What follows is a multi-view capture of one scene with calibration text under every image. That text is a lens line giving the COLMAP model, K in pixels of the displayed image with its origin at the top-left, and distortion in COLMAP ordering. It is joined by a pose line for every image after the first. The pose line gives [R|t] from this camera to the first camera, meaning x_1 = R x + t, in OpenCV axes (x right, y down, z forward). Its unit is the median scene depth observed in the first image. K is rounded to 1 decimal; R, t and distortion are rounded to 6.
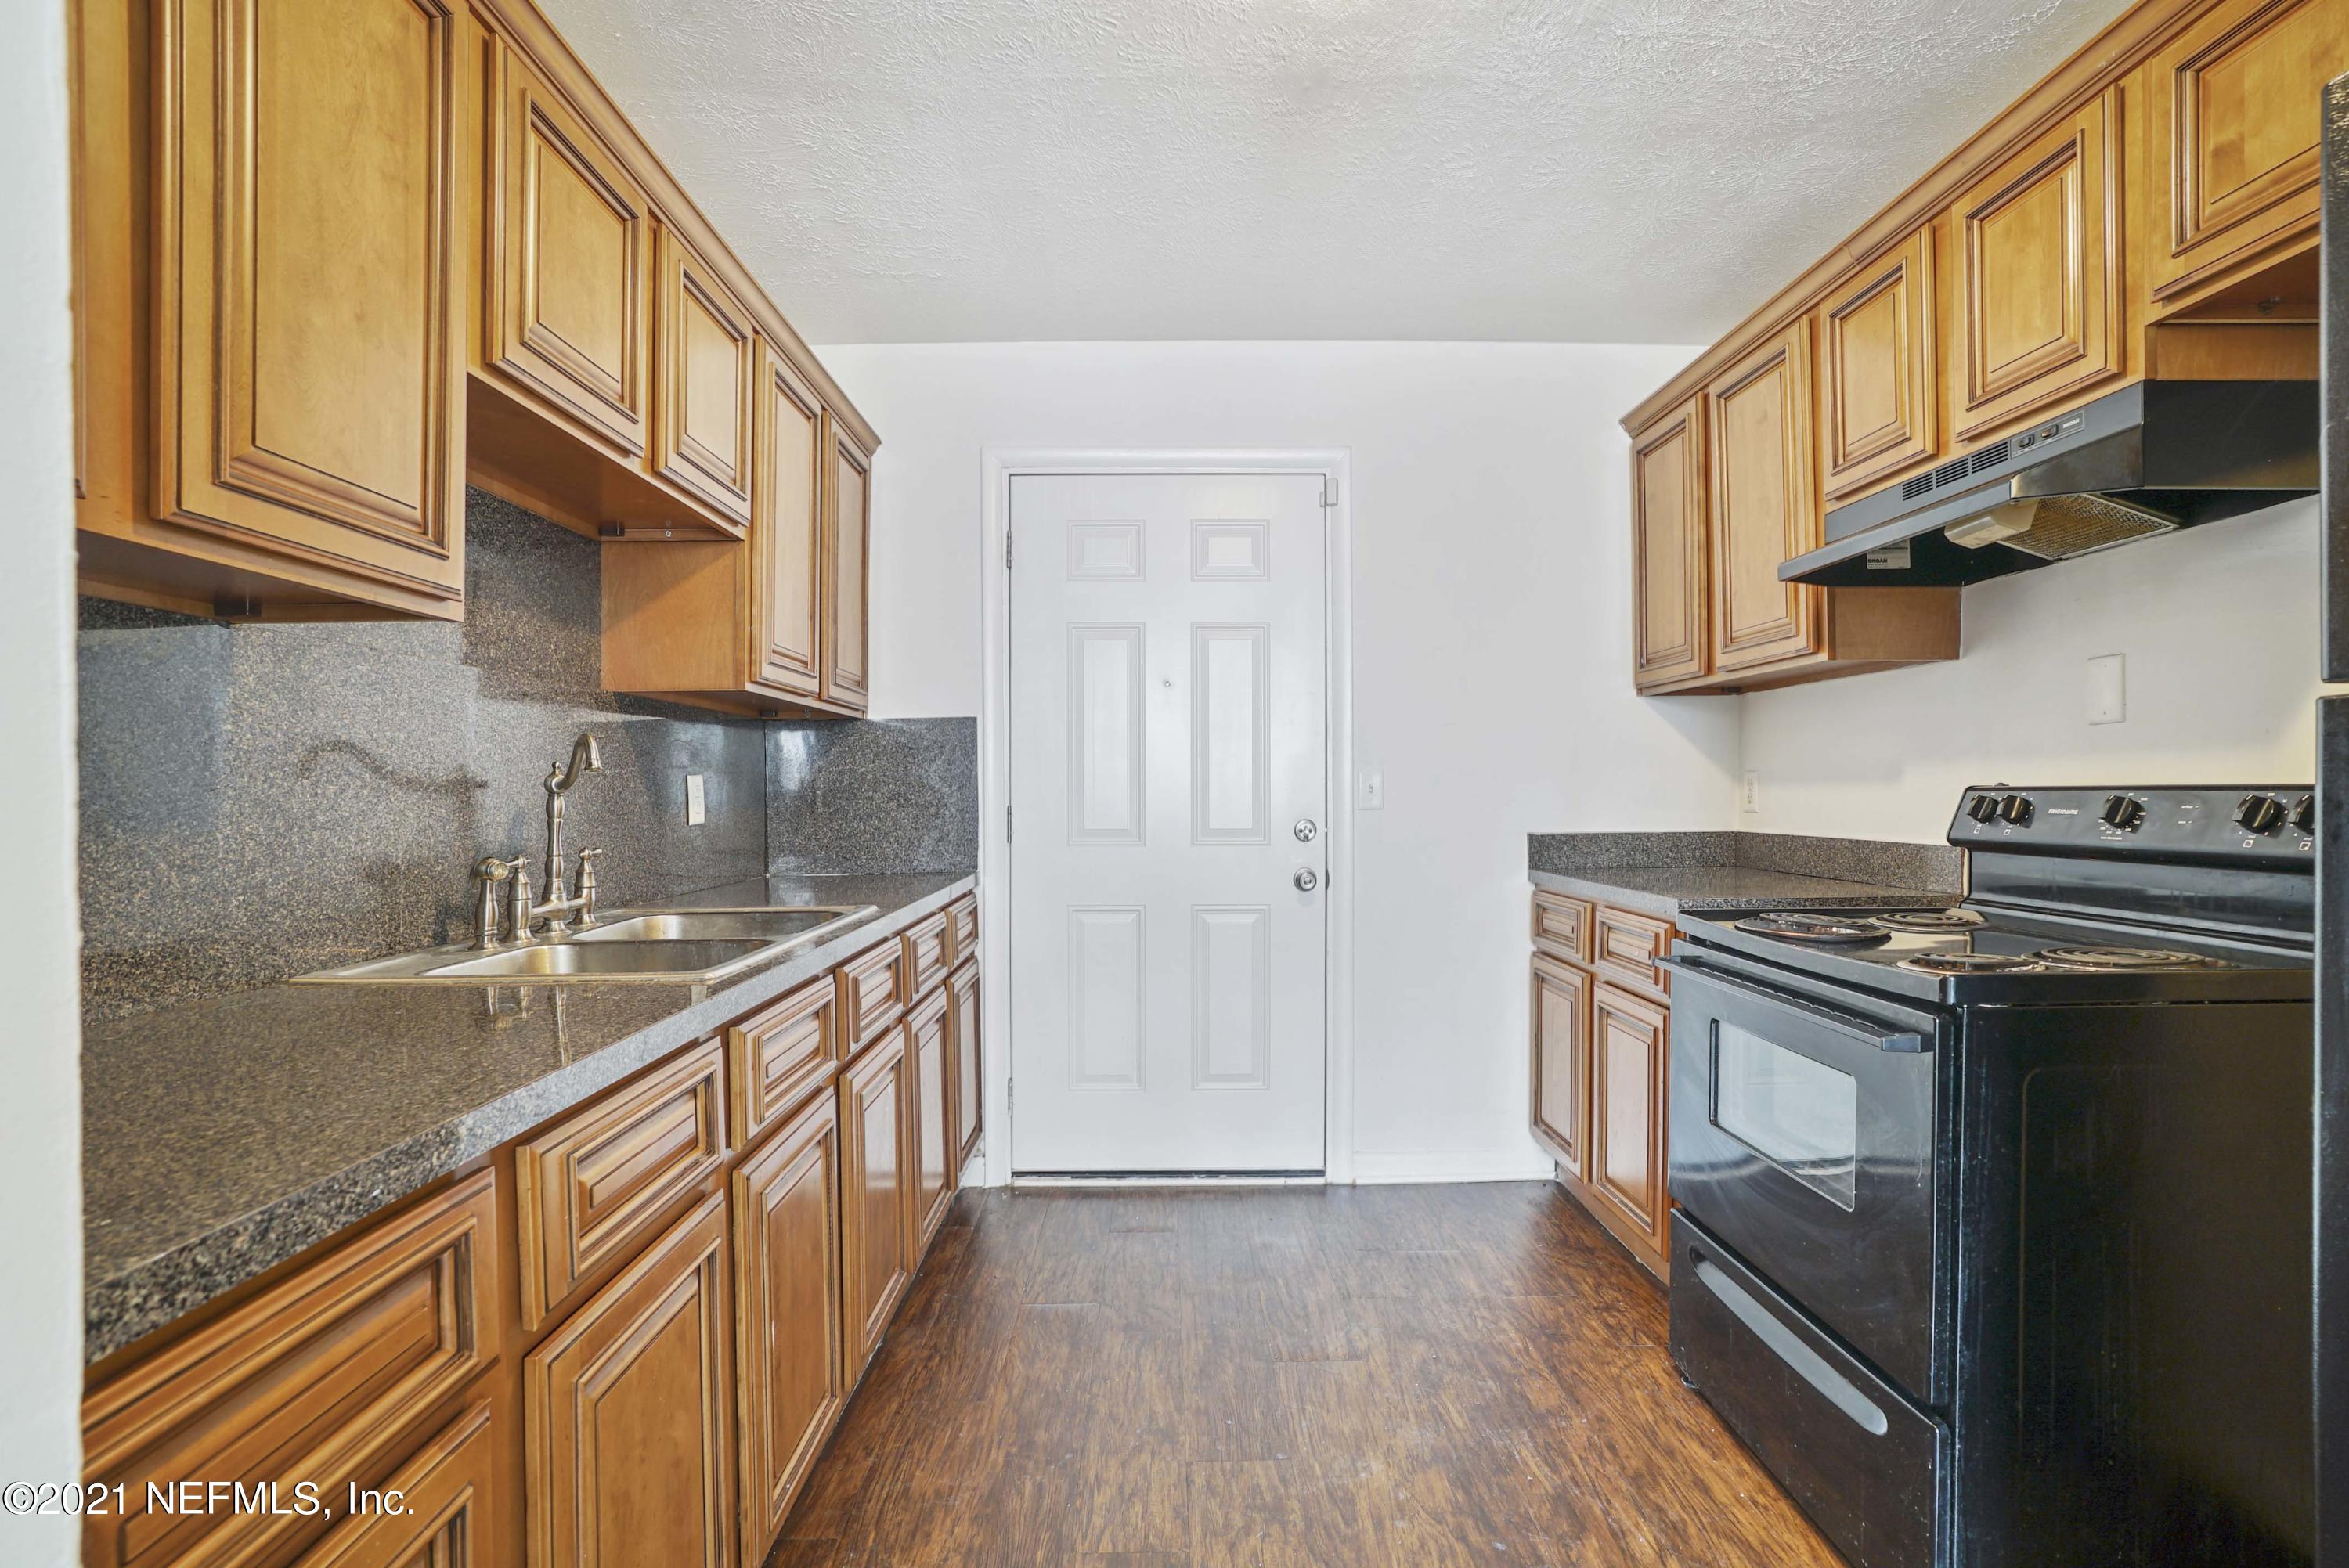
lens RADIAL K [[1087.3, 0, 1174.5], [0, 1087.3, 784.0], [0, 0, 1]] dist [-0.057580, -0.000088]
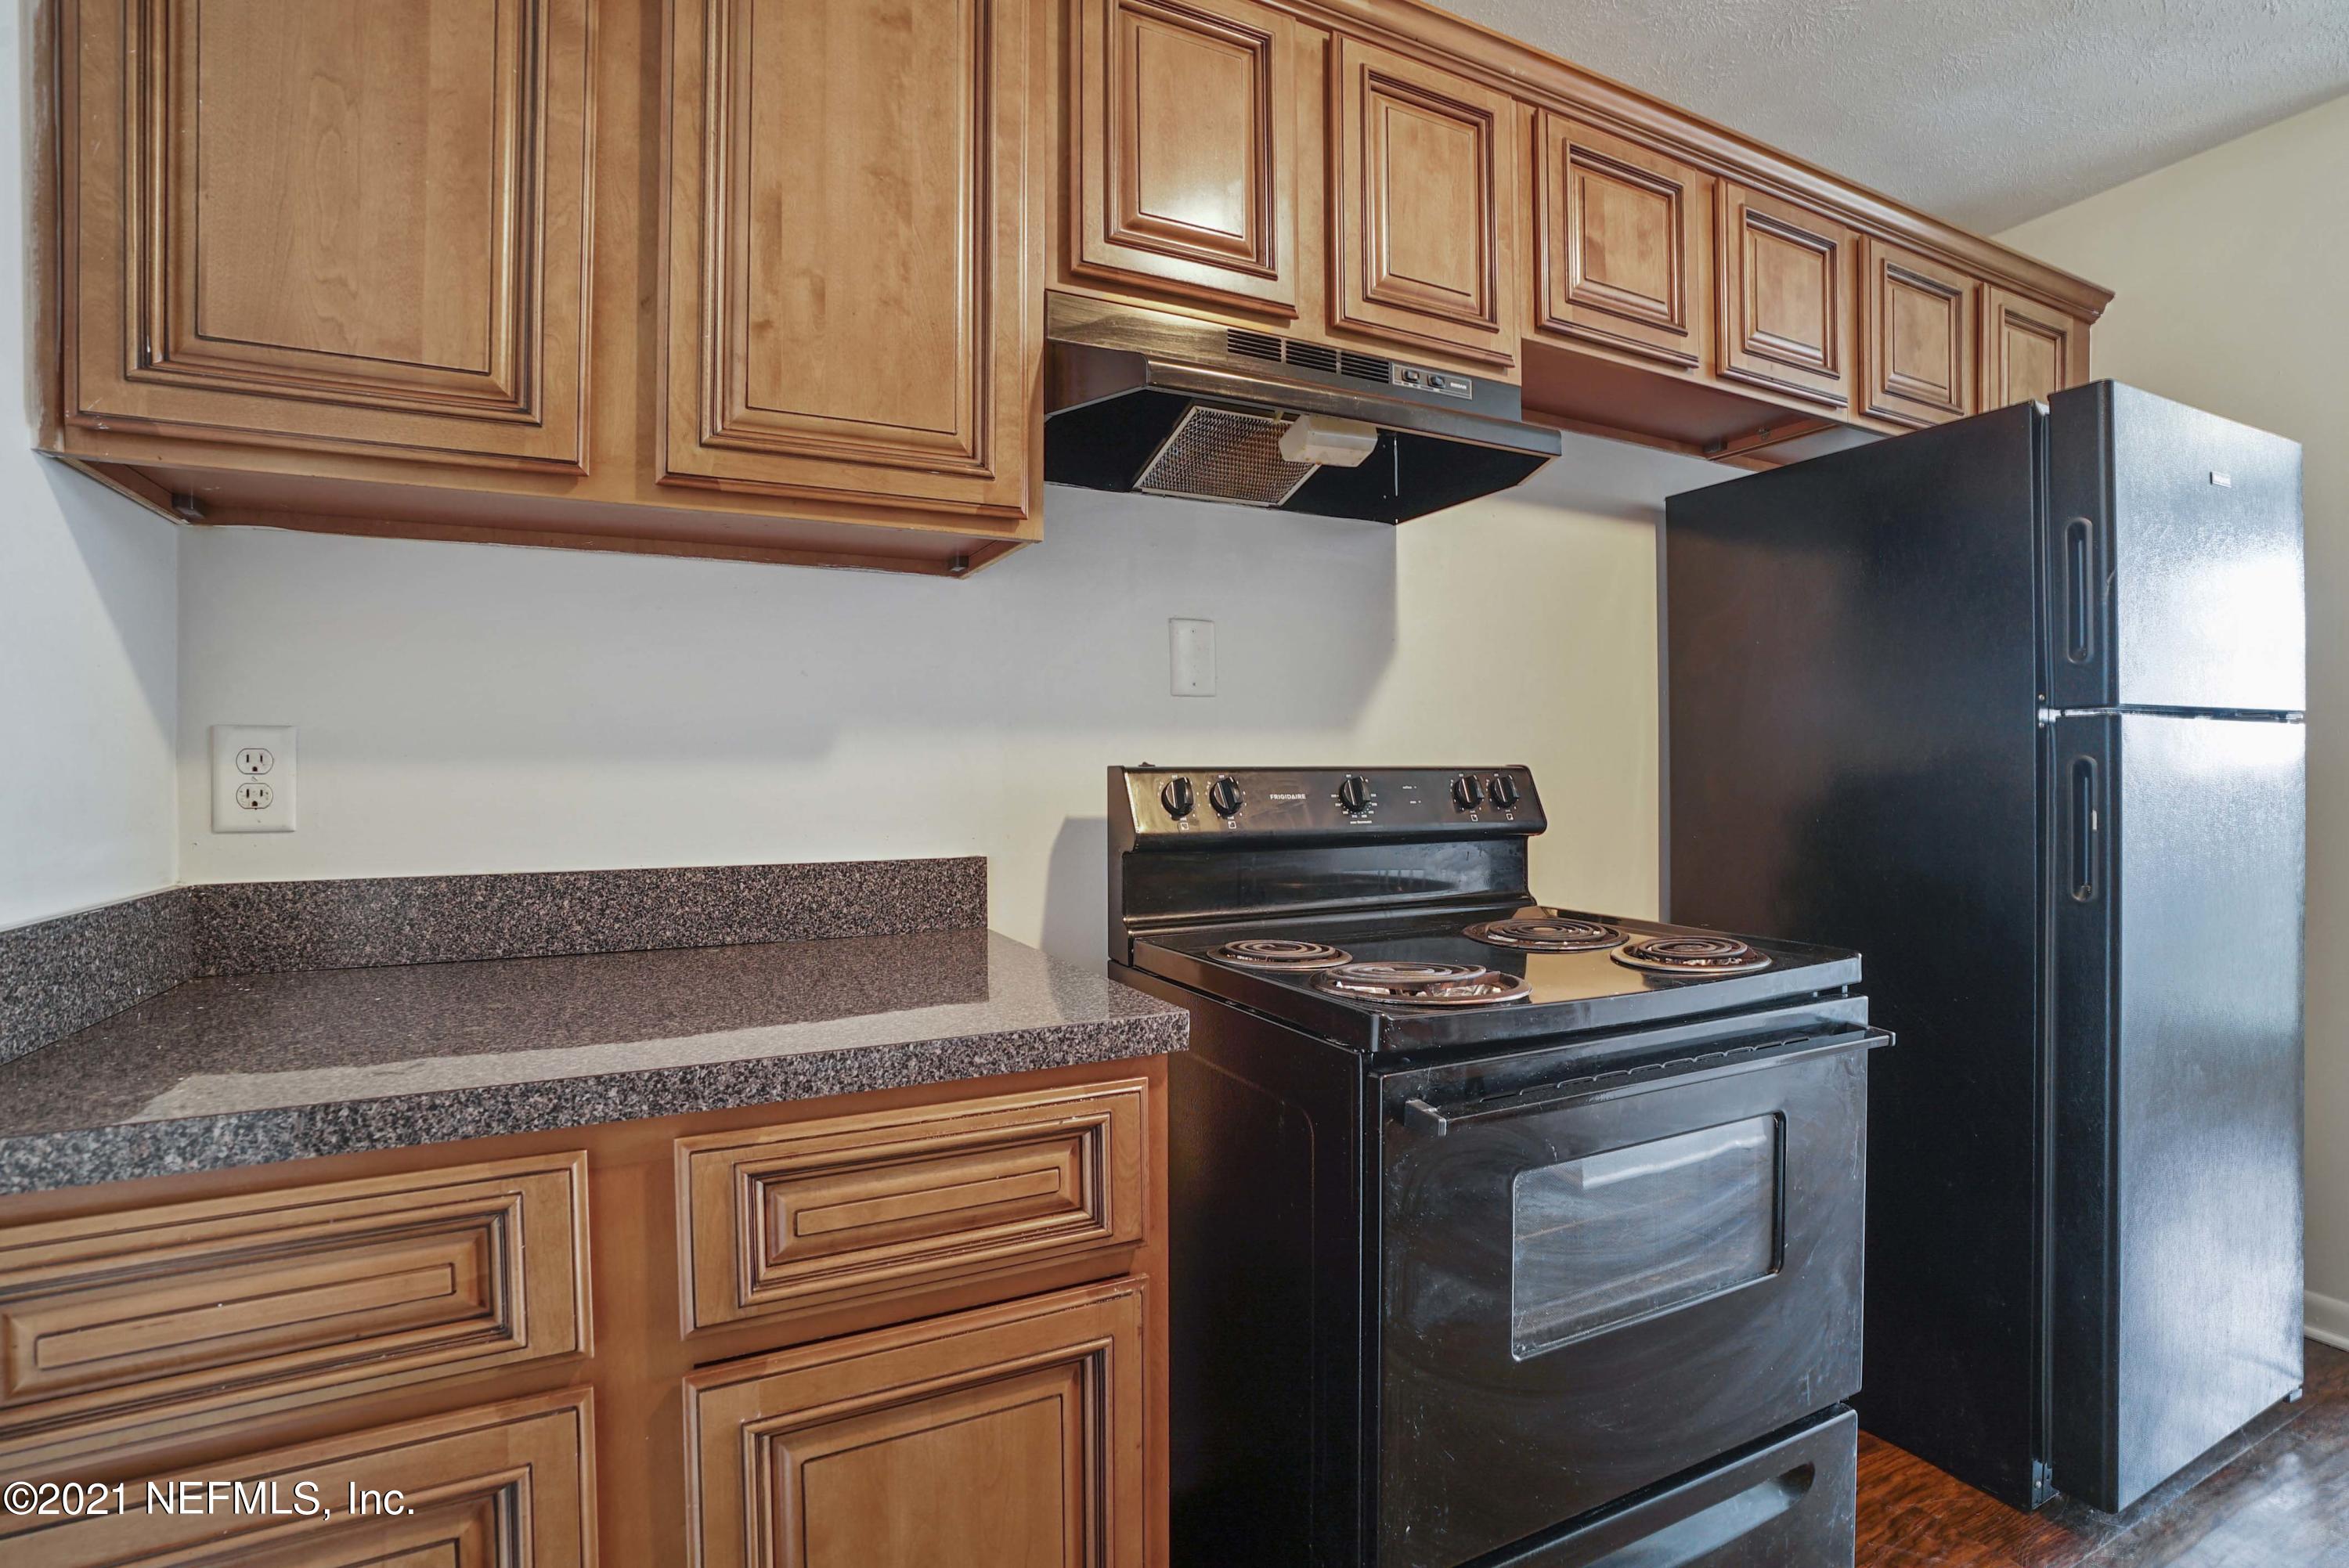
lens RADIAL K [[1105.6, 0, 1174.5], [0, 1105.6, 784.0], [0, 0, 1]] dist [-0.058434, 0.028012]
pose [[-0.433680, 0.001799, 0.901065, 0.055559], [0.002417, 0.999997, -0.000833, 0.013913], [-0.901064, 0.001817, -0.433683, 1.275444]]
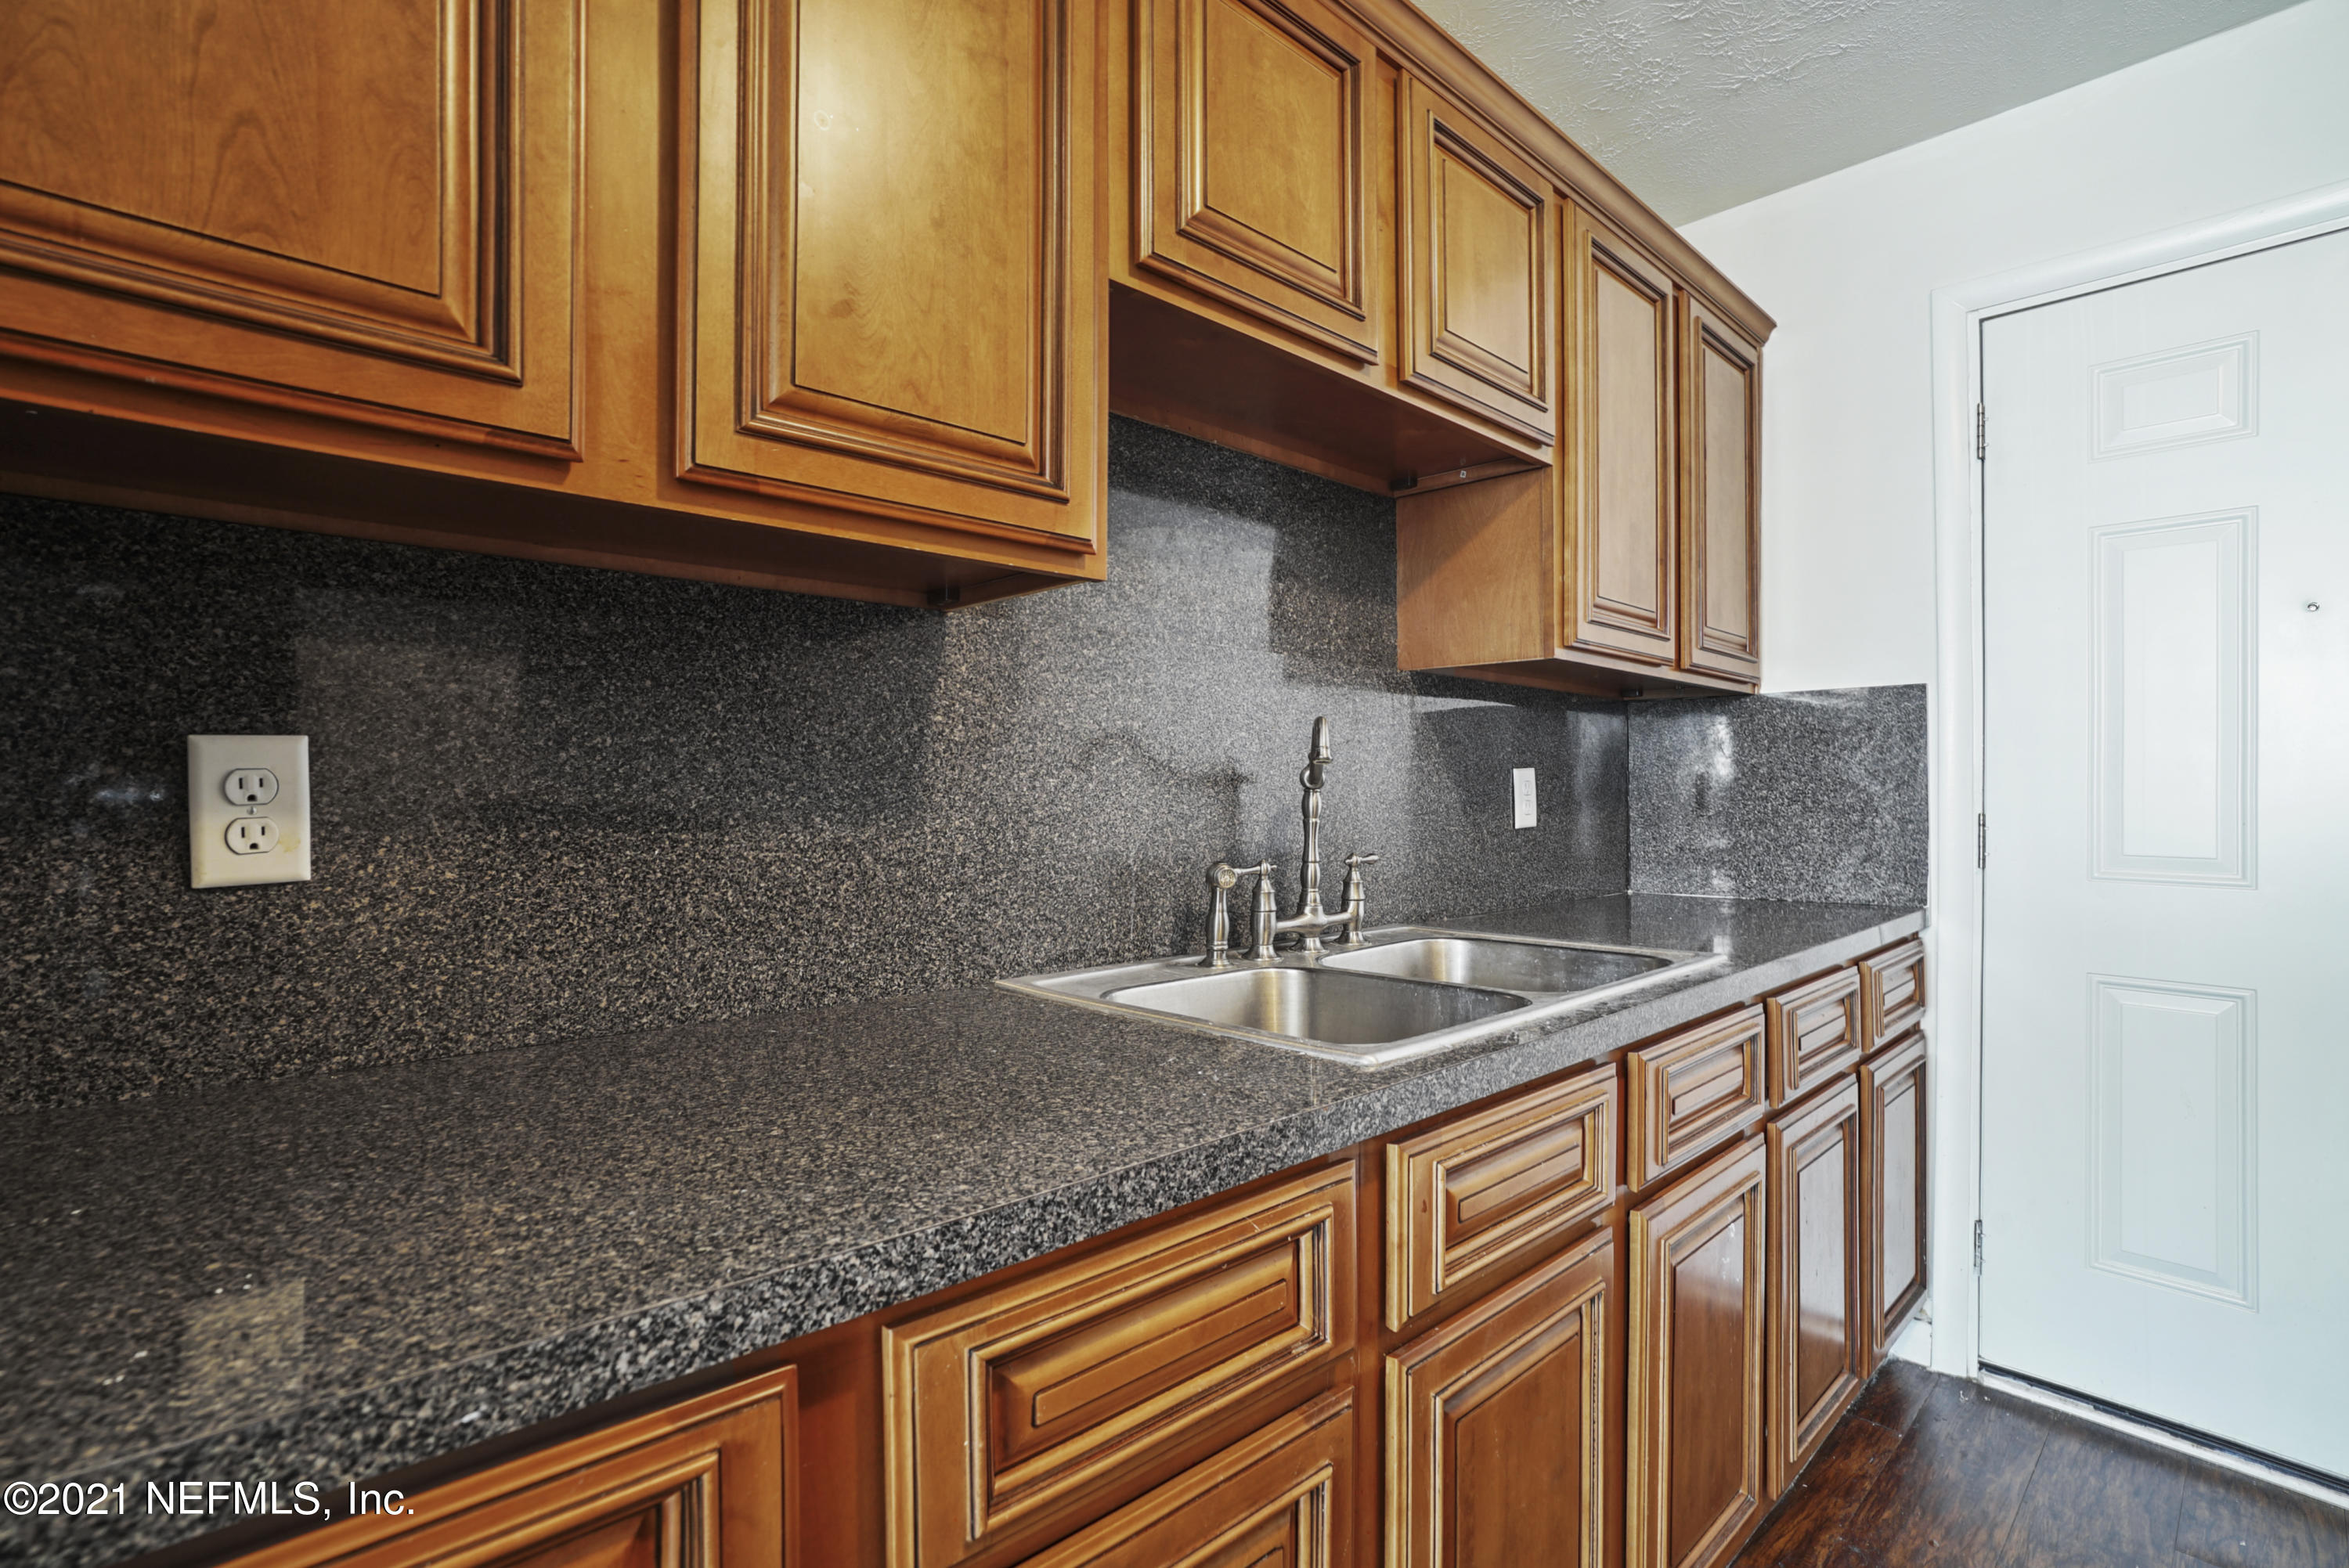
lens RADIAL K [[1105.6, 0, 1174.5], [0, 1105.6, 784.0], [0, 0, 1]] dist [-0.058434, 0.028012]
pose [[0.678729, 0.003692, -0.734380, -0.003445], [-0.002263, 0.999993, 0.002935, 0.002033], [0.734385, -0.000330, 0.678733, 0.254081]]
